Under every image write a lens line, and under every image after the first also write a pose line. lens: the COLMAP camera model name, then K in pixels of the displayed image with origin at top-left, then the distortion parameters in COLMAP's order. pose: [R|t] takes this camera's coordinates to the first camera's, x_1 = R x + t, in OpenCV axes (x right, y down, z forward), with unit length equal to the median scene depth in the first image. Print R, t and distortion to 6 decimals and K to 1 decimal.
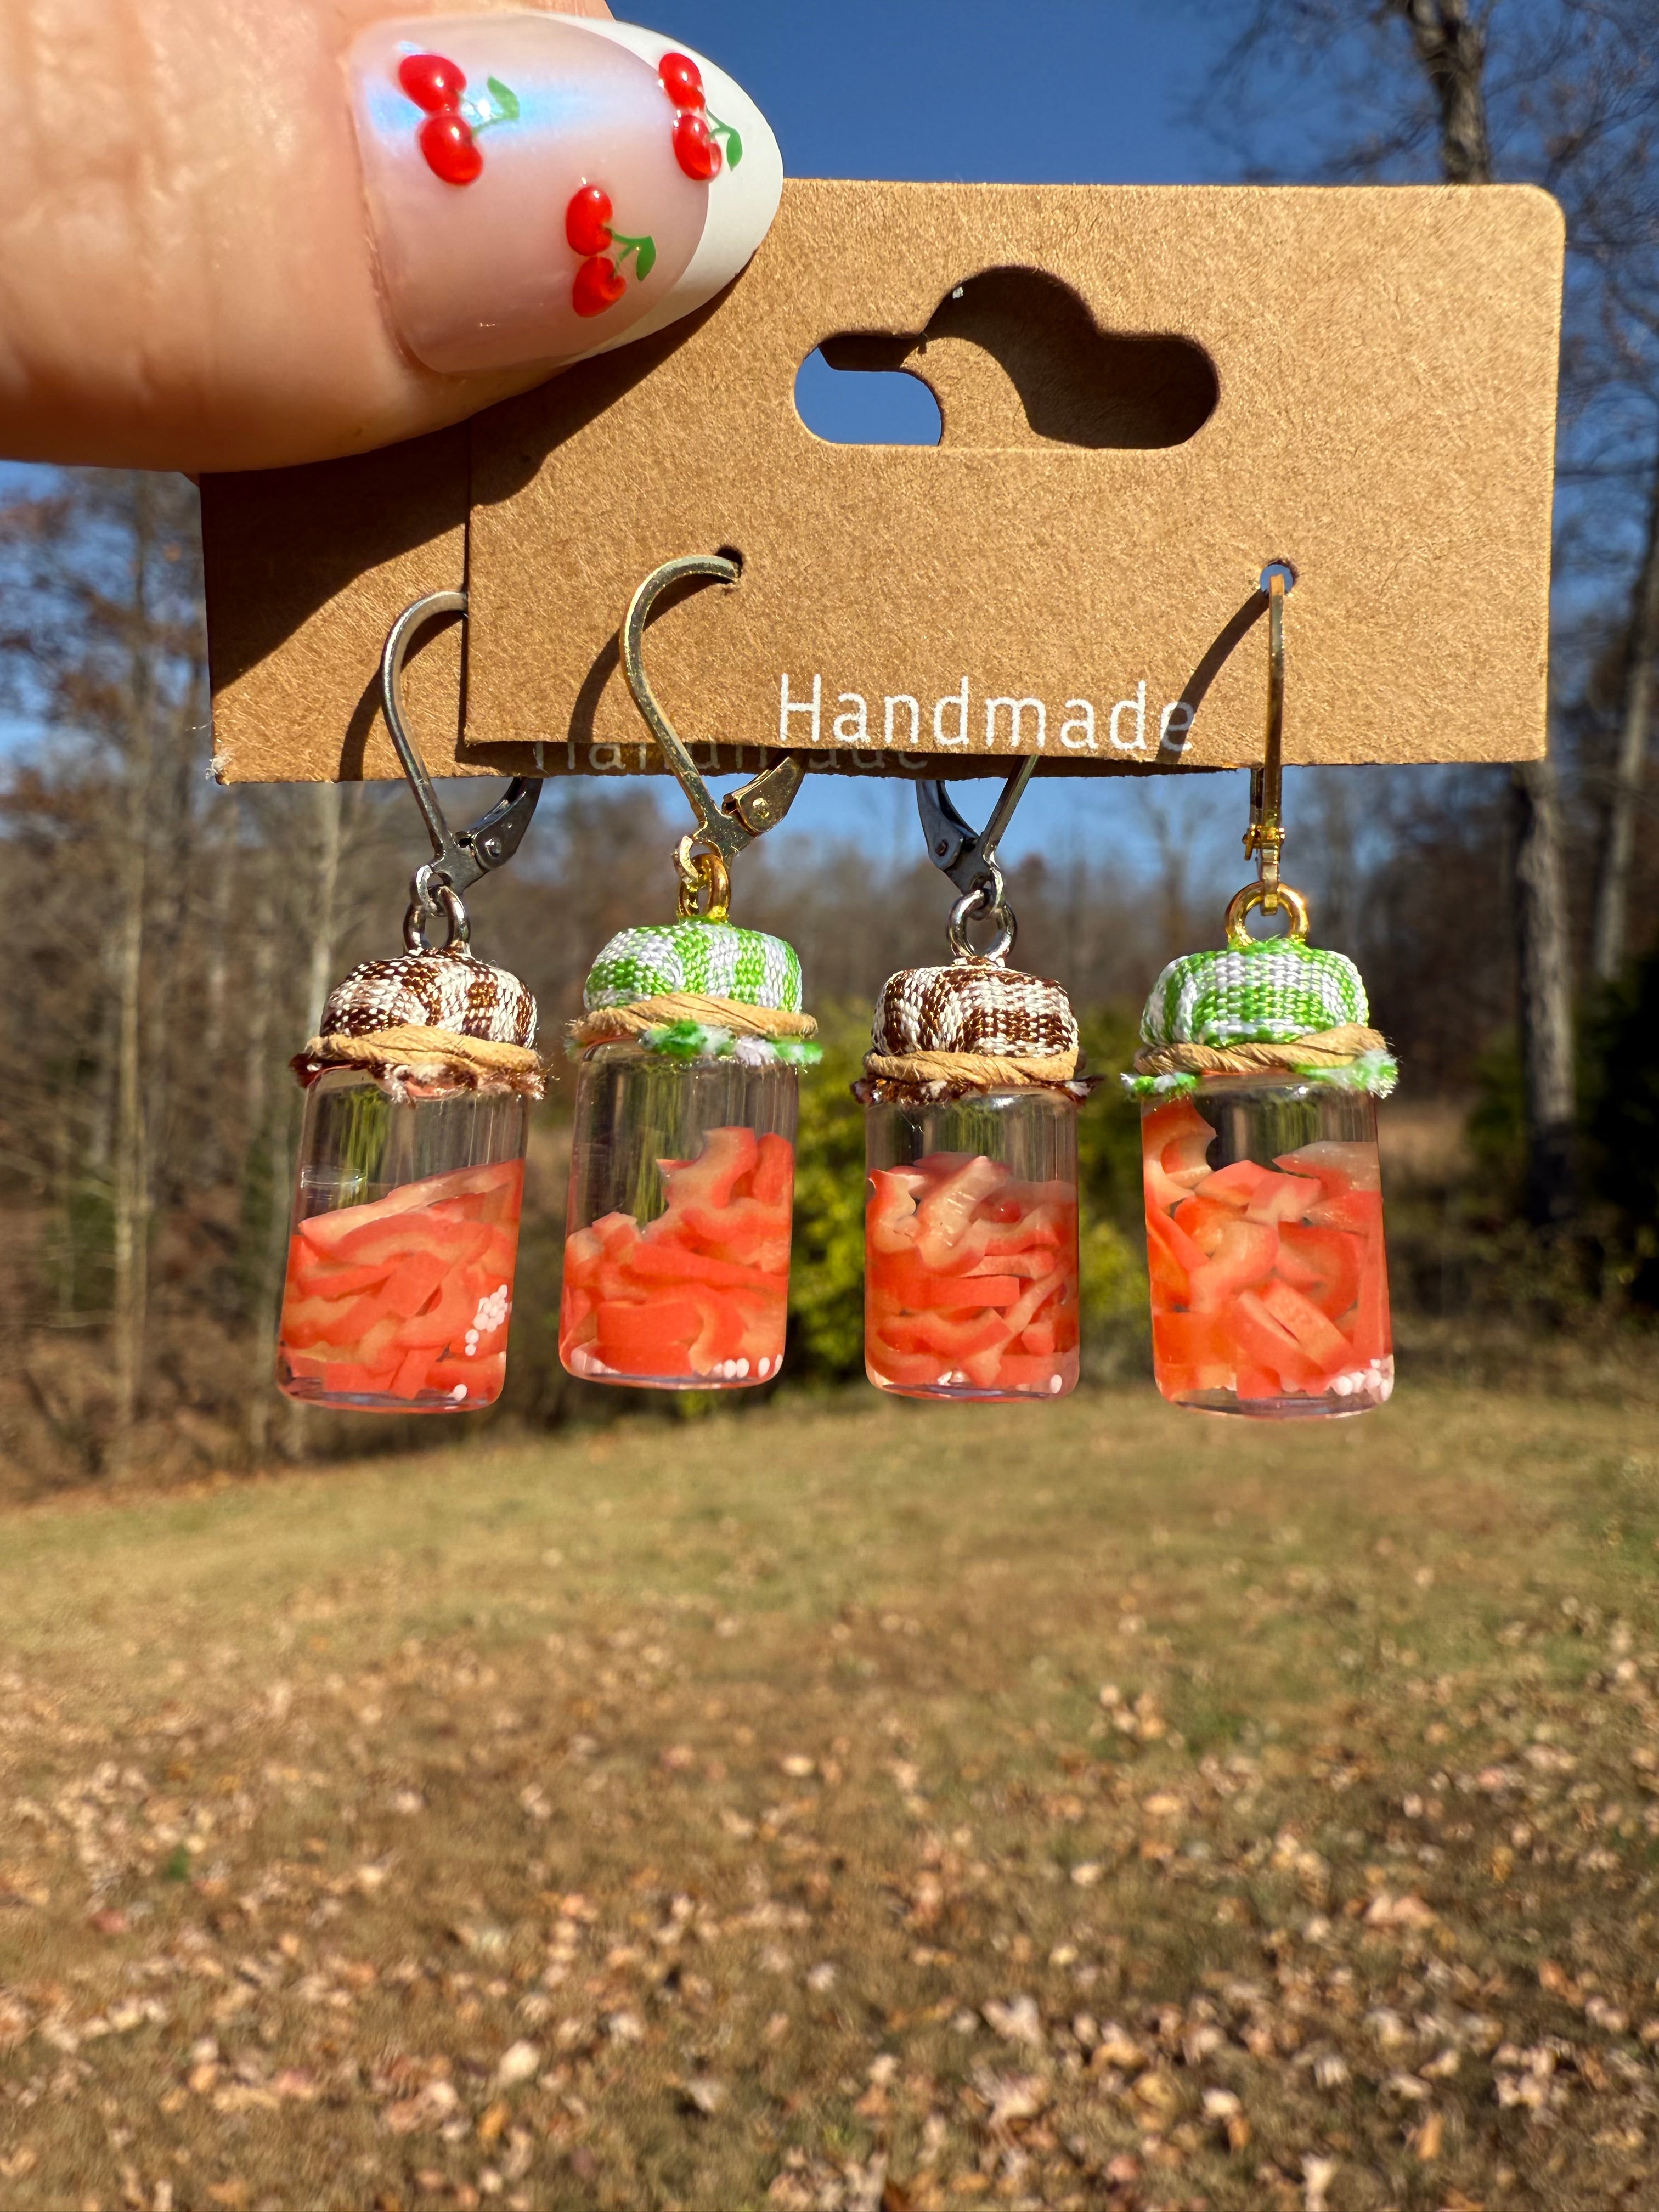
lens RADIAL K [[1674.8, 0, 823.4], [0, 1674.8, 1022.9], [0, 0, 1]] dist [-0.001720, -0.003787]
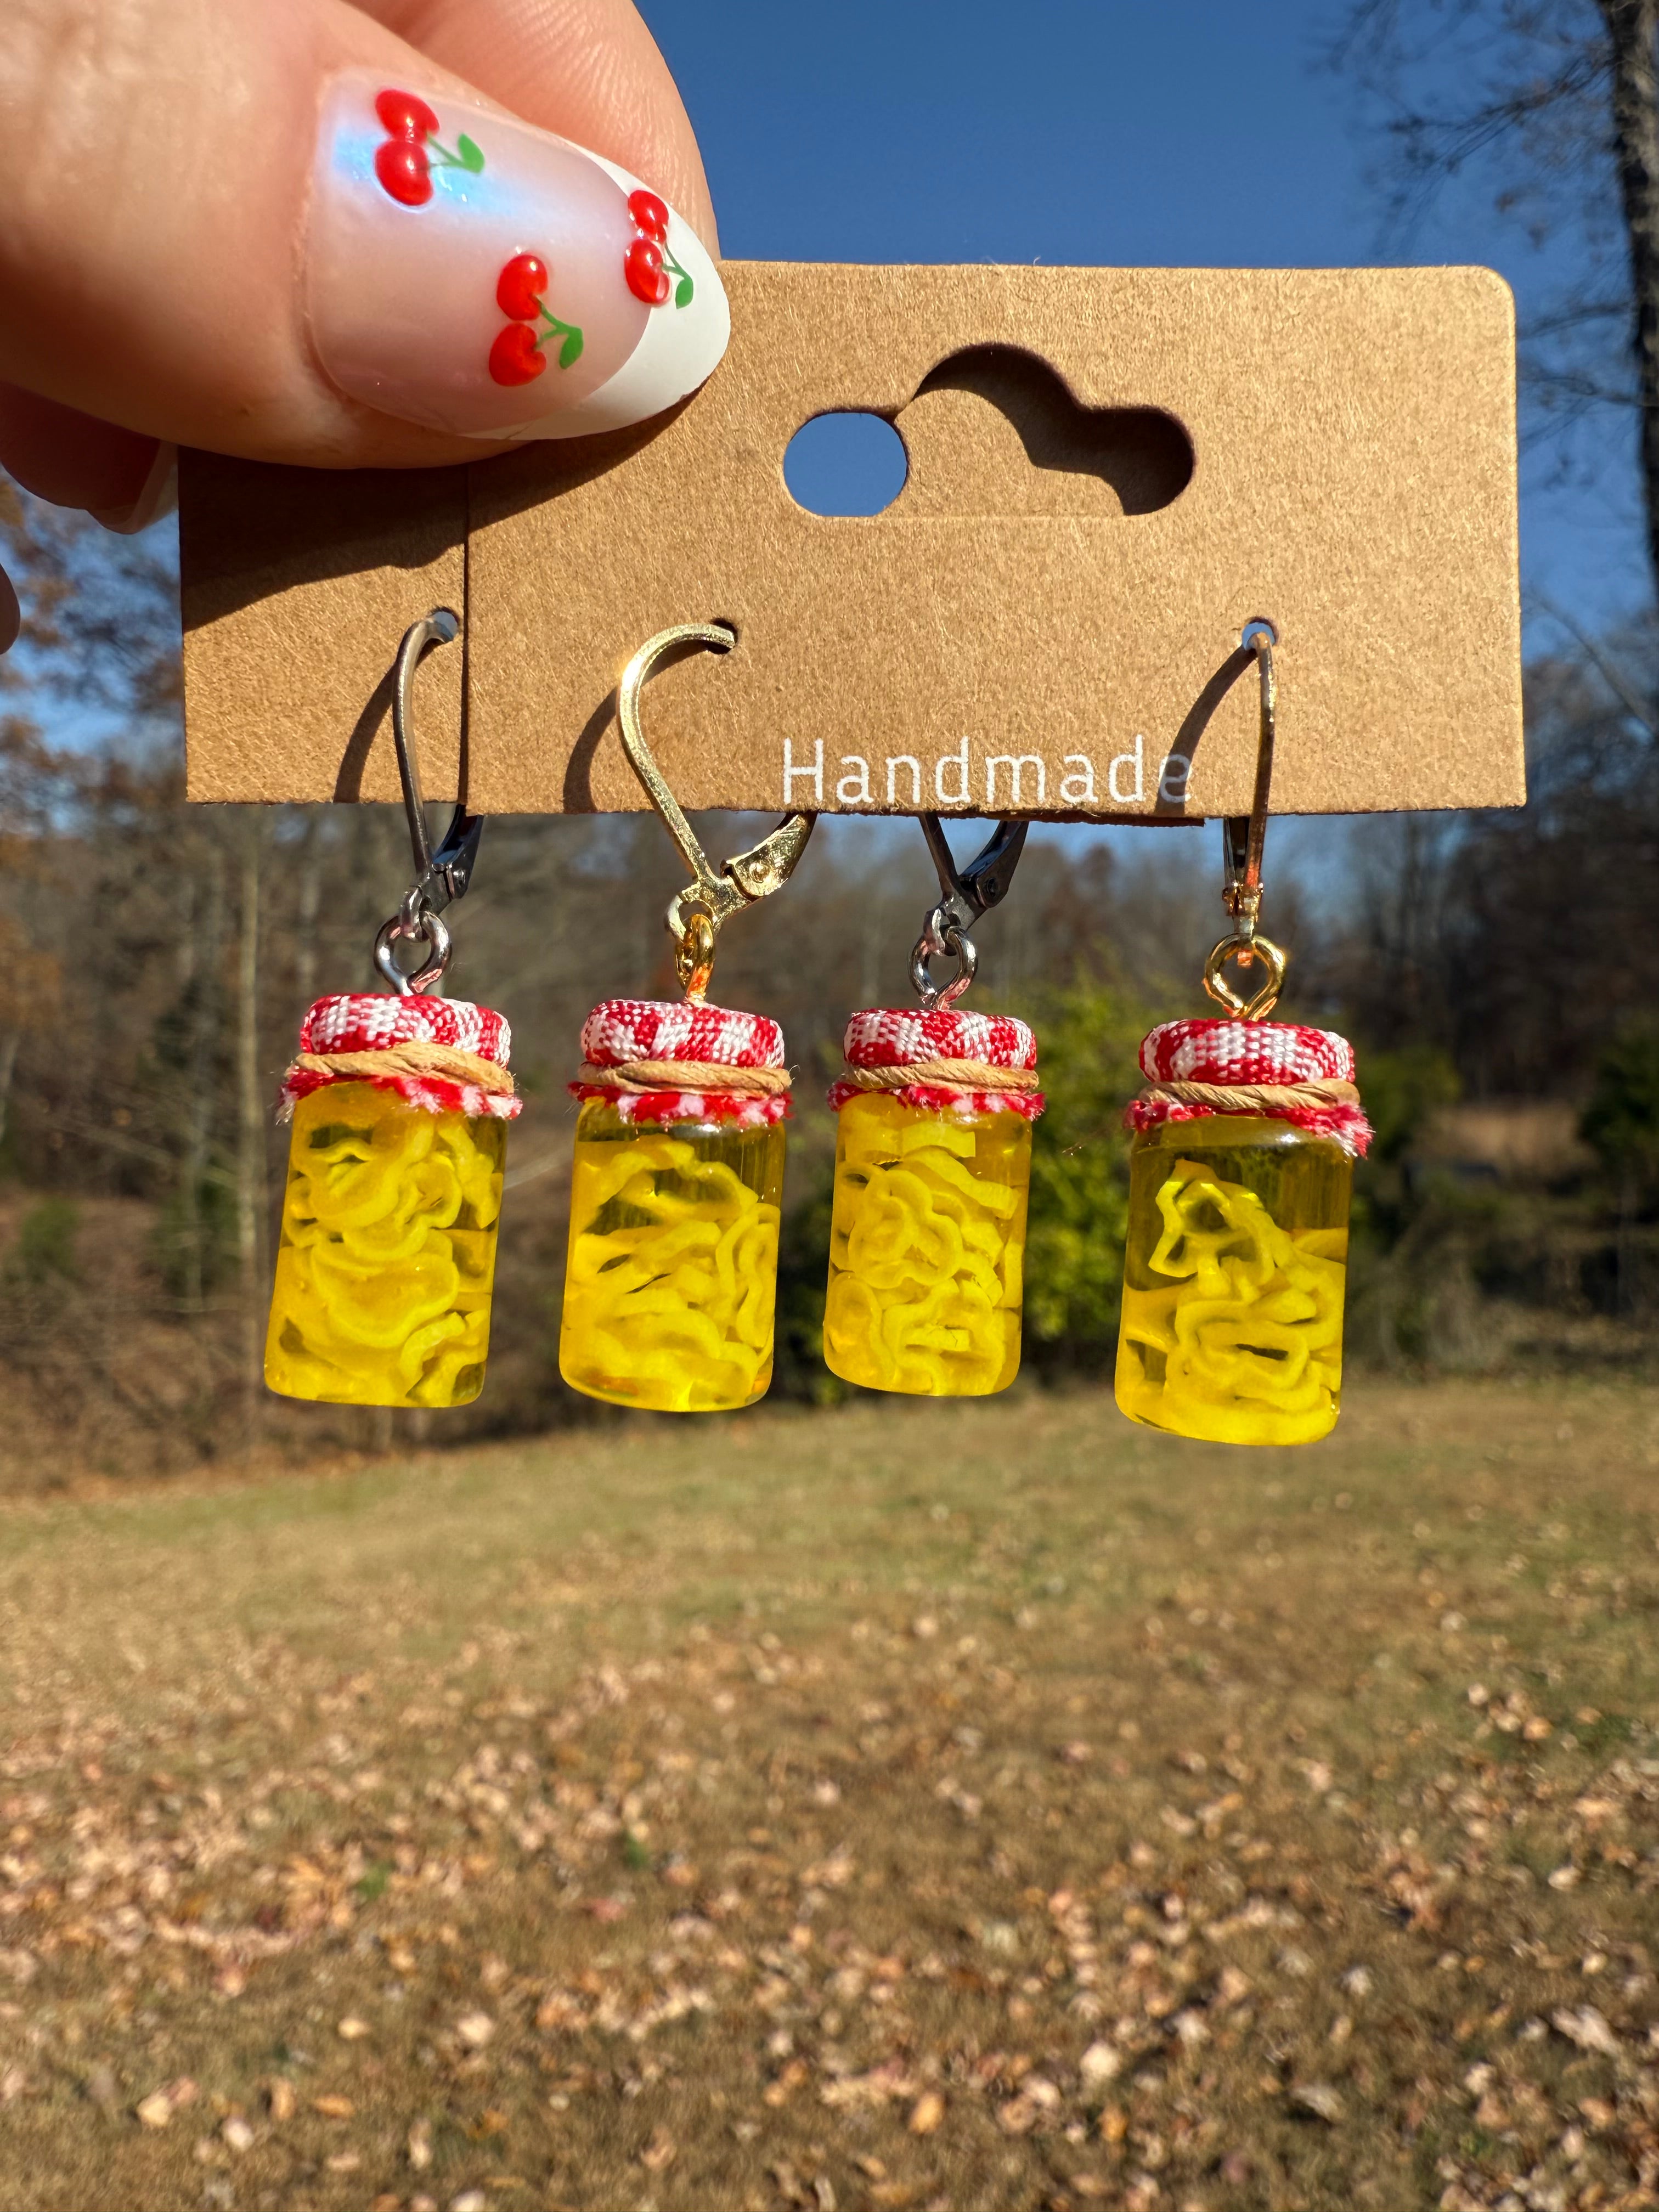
lens RADIAL K [[1671.5, 0, 790.1], [0, 1671.5, 1099.9], [0, 0, 1]] dist [-0.016832, 0.006758]
pose [[0.998977, 0.000686, -0.045218, -0.211151], [0.001644, 0.998674, 0.051463, 0.002720], [0.045193, -0.051485, 0.997651, 0.028676]]
